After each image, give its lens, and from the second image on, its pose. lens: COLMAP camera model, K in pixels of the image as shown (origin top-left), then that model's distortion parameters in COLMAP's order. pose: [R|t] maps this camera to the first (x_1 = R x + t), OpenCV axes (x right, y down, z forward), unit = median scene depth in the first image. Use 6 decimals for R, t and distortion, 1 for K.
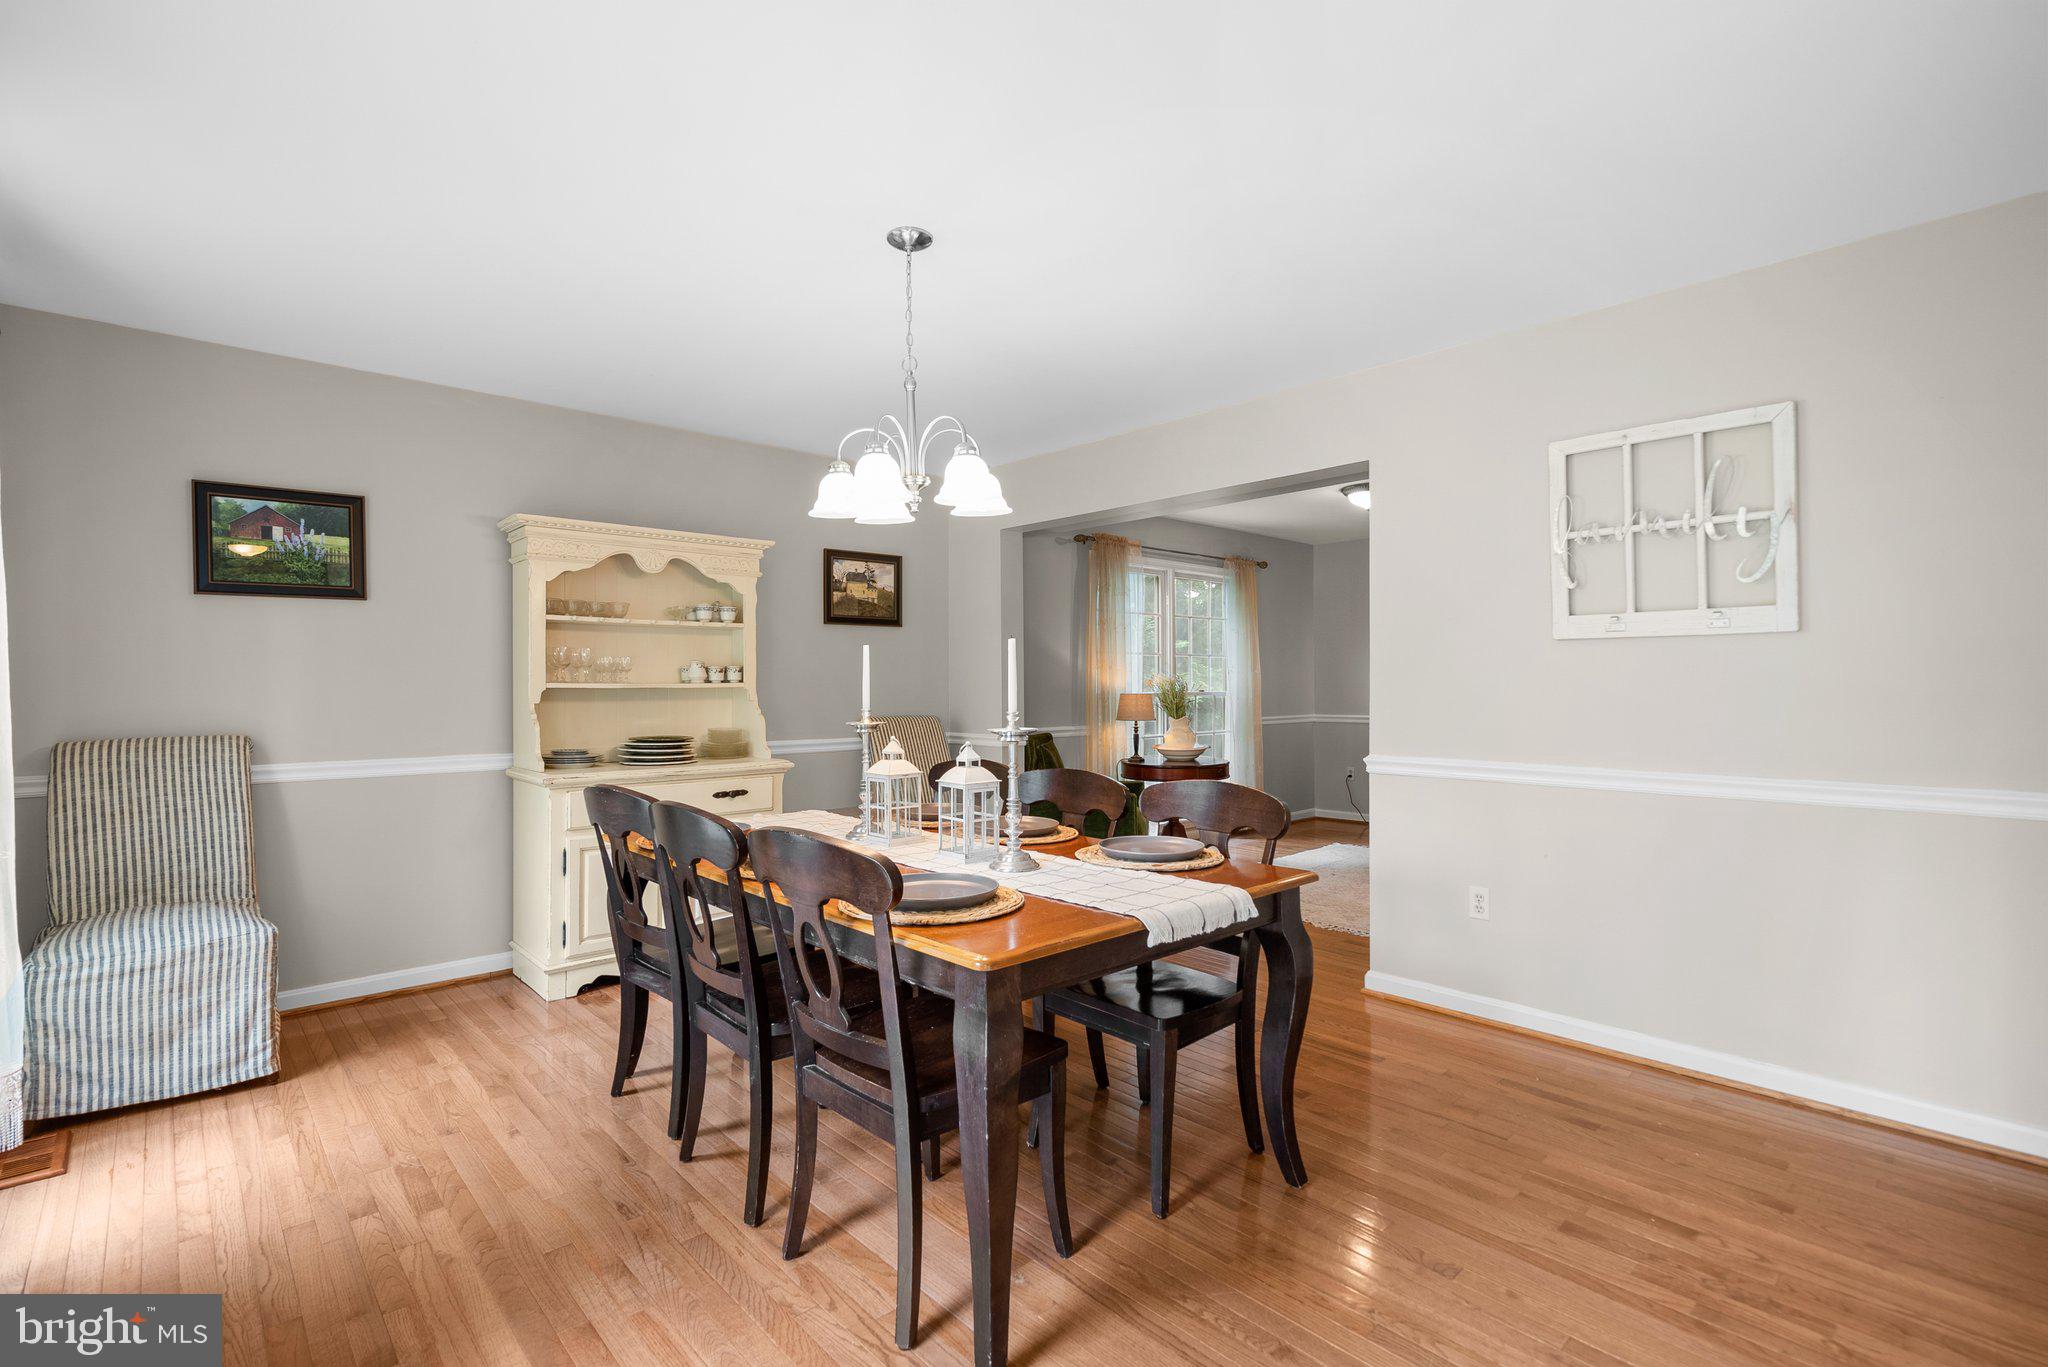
lens RADIAL K [[945.1, 0, 1017.9], [0, 945.1, 676.6], [0, 0, 1]] dist [0.001423, 0.000849]
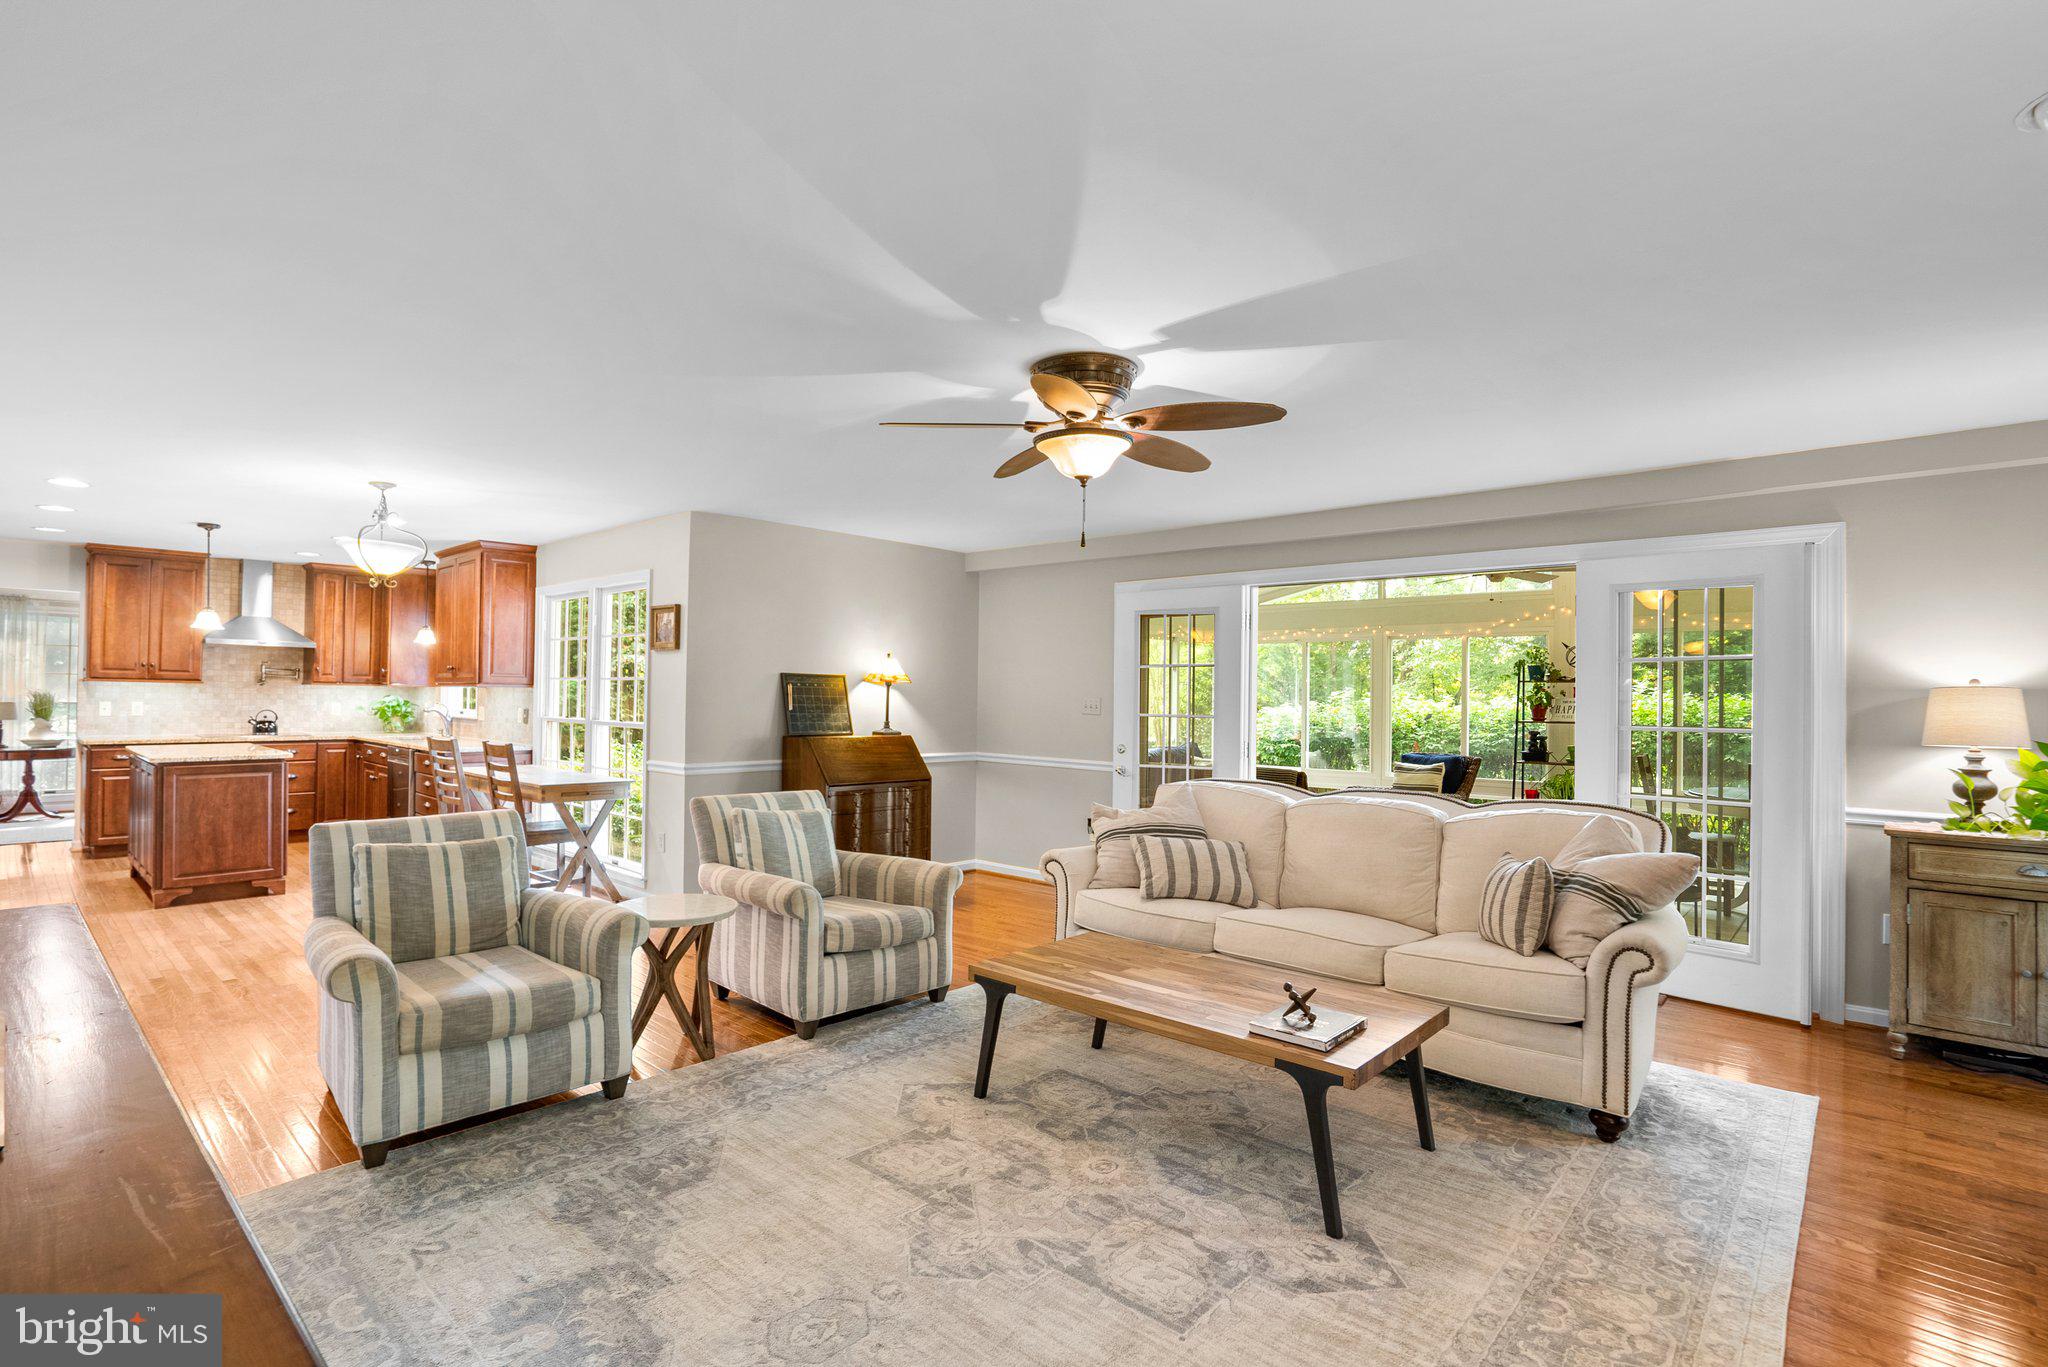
lens RADIAL K [[983.9, 0, 1000.7], [0, 983.9, 680.0], [0, 0, 1]] dist [-0.051631, 0.027179]
pose [[0.996520, 0.013235, 0.082293, 1.558539], [-0.012729, 0.999897, -0.006670, -0.026425], [-0.082372, 0.005599, 0.996586, -0.624993]]
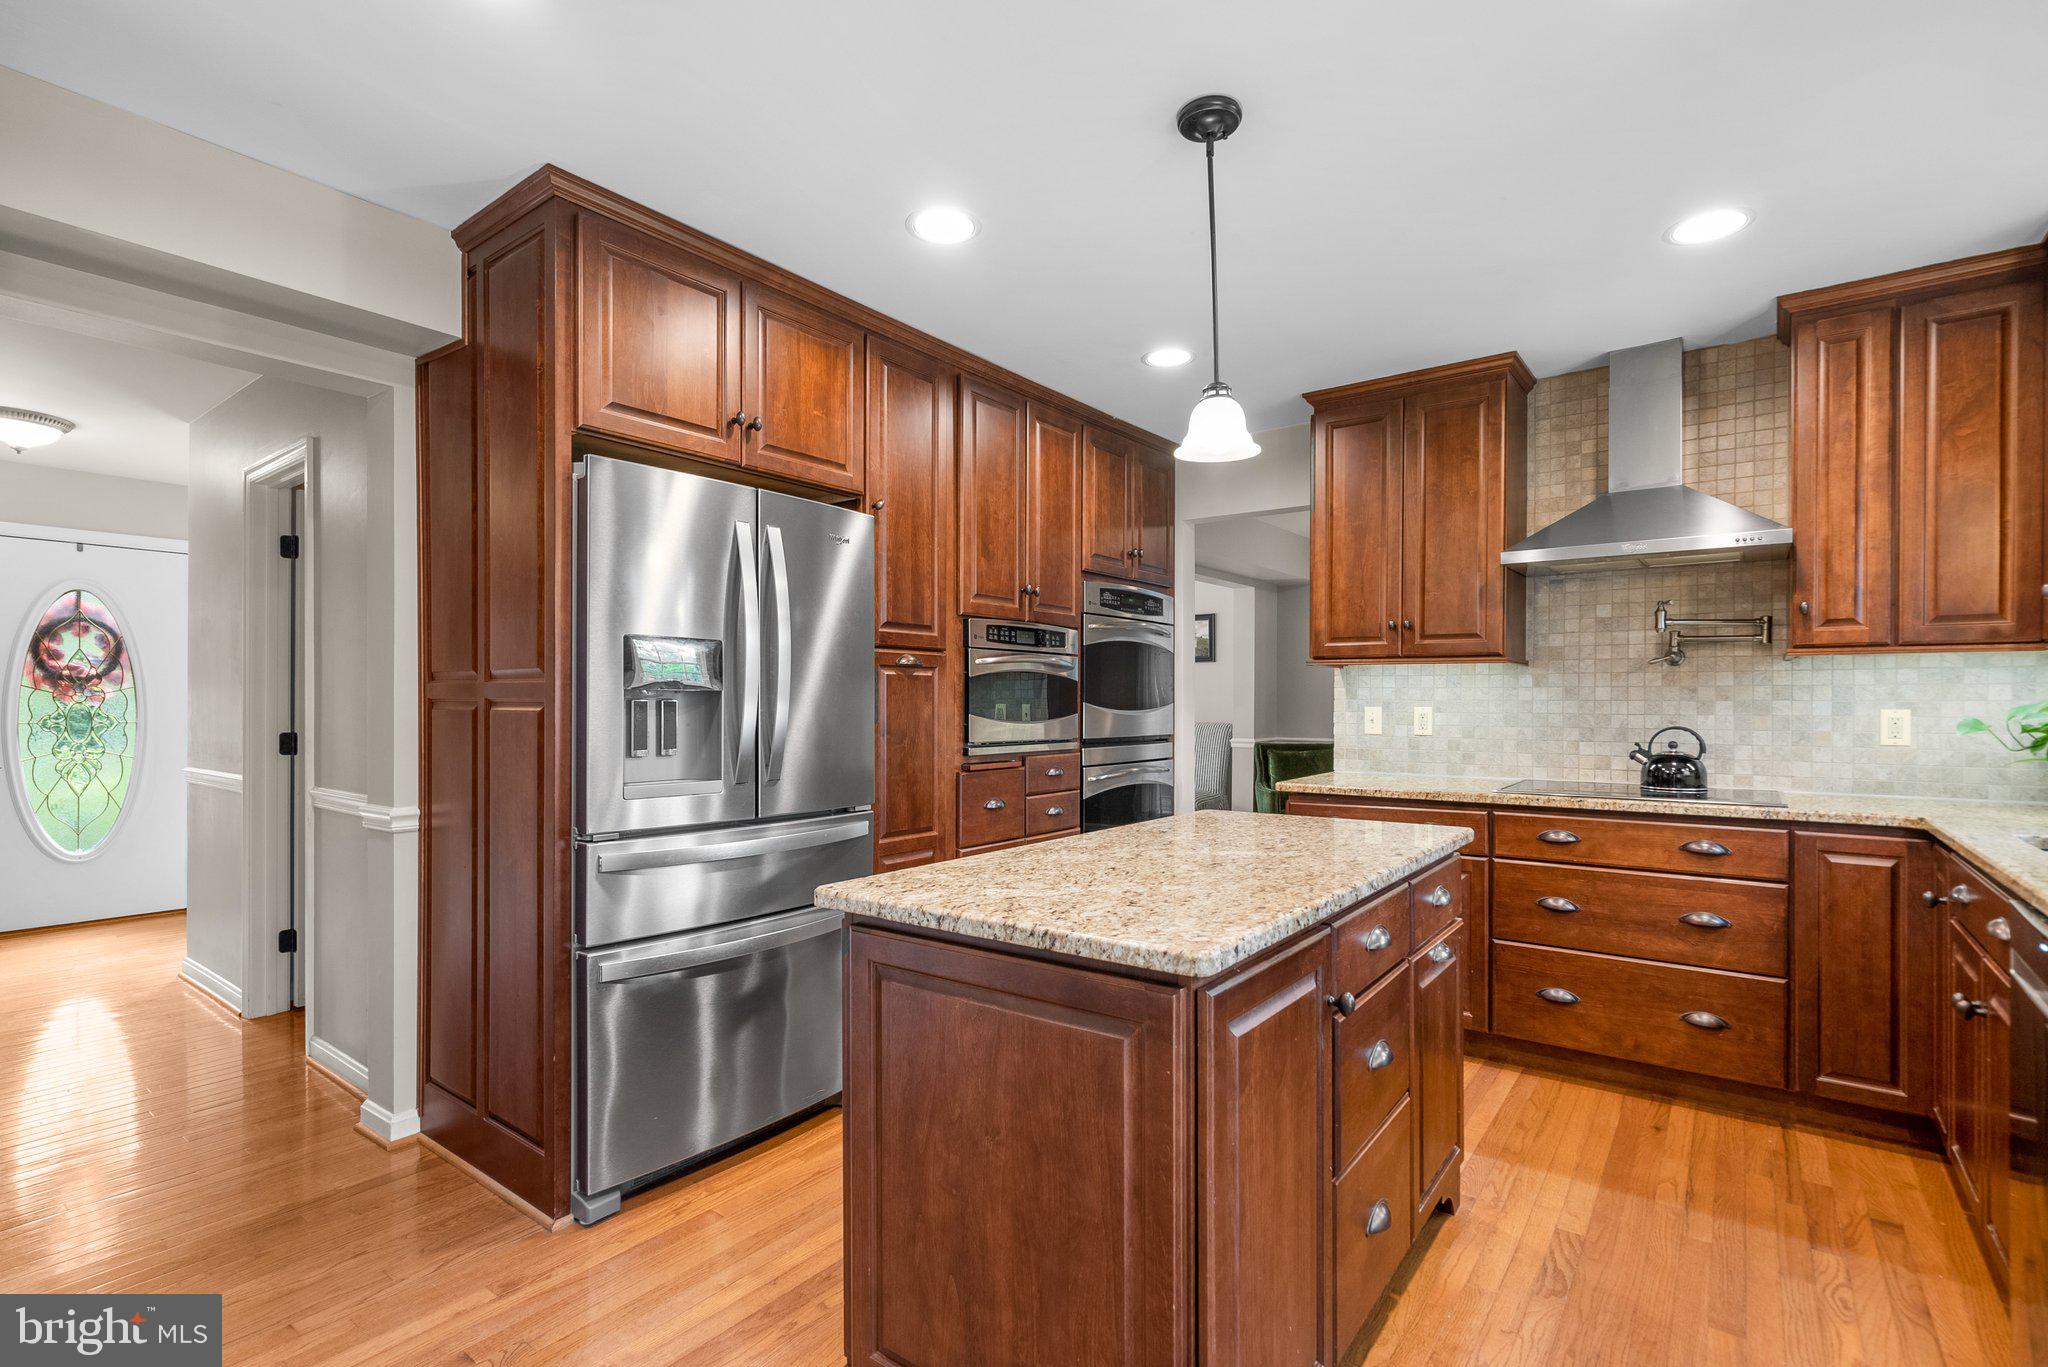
lens RADIAL K [[959.3, 0, 1005.0], [0, 959.3, 705.0], [0, 0, 1]] dist [0.000002, 0.001010]
pose [[0.180133, 0.003235, -0.983637, 1.088671], [0.008089, 0.999956, 0.004770, 0.002236], [0.983609, -0.008816, 0.180099, 0.358058]]
